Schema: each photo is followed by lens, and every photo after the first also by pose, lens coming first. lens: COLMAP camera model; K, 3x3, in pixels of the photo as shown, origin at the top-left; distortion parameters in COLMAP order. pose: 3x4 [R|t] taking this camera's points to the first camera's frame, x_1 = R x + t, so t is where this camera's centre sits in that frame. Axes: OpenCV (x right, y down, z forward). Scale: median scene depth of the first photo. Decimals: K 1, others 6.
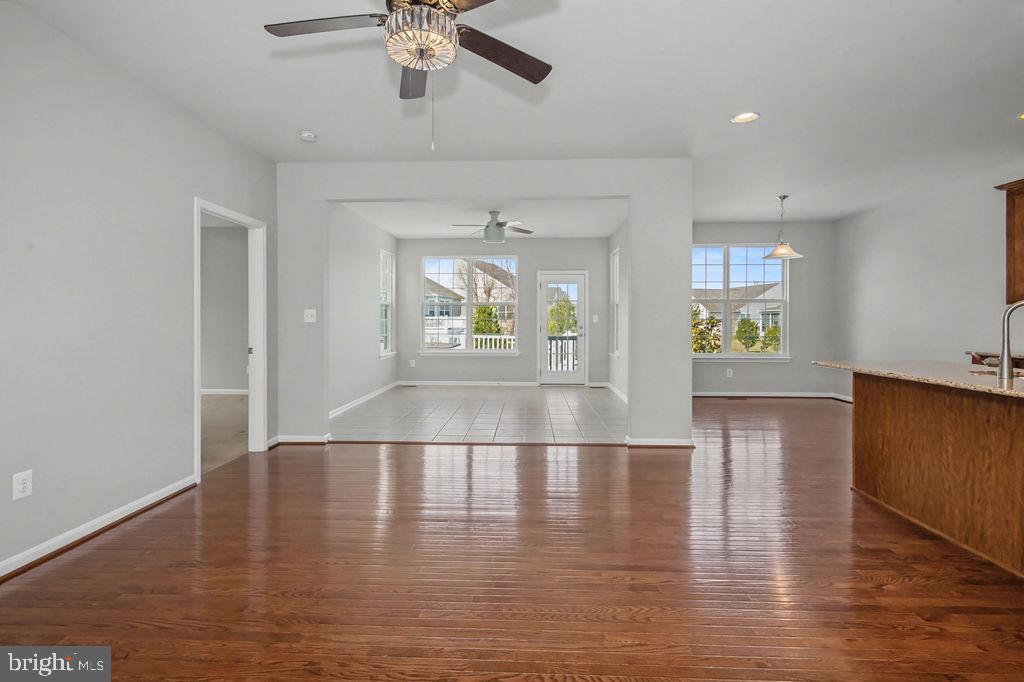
lens RADIAL K [[477.8, 0, 510.6], [0, 477.8, 321.9], [0, 0, 1]] dist [0.002428, -0.002871]
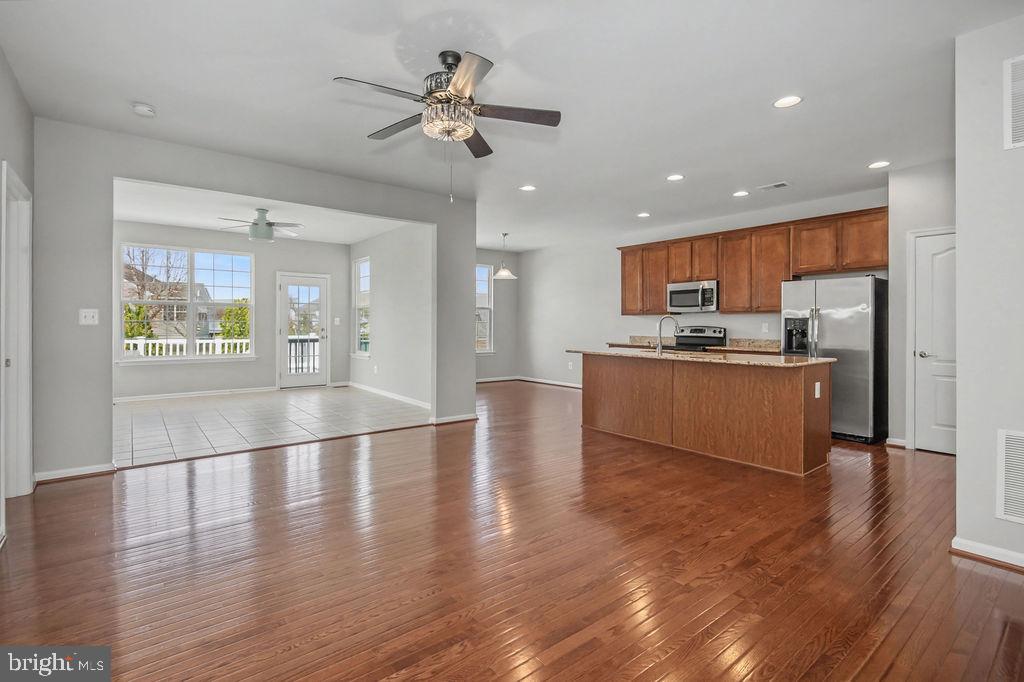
lens RADIAL K [[477.8, 0, 506.7], [0, 477.8, 328.2], [0, 0, 1]] dist [0.002428, -0.002871]
pose [[0.762155, -0.003438, 0.647386, -0.408732], [-0.002490, 0.999963, 0.008242, -0.002735], [-0.647390, -0.007894, 0.762118, -0.071316]]
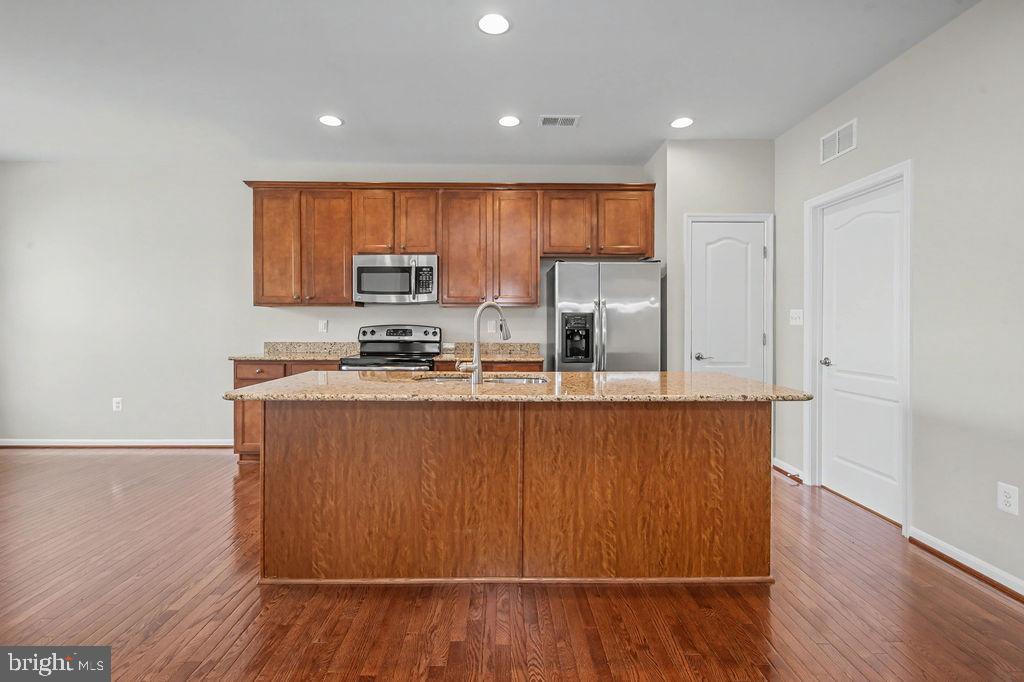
lens RADIAL K [[477.8, 0, 509.8], [0, 477.8, 326.5], [0, 0, 1]] dist [0.002428, -0.002871]
pose [[-0.053810, -0.004426, 0.998541, 0.038762], [-0.002188, 0.999988, 0.004315, -0.000026], [-0.998549, -0.001953, -0.053819, 0.508901]]
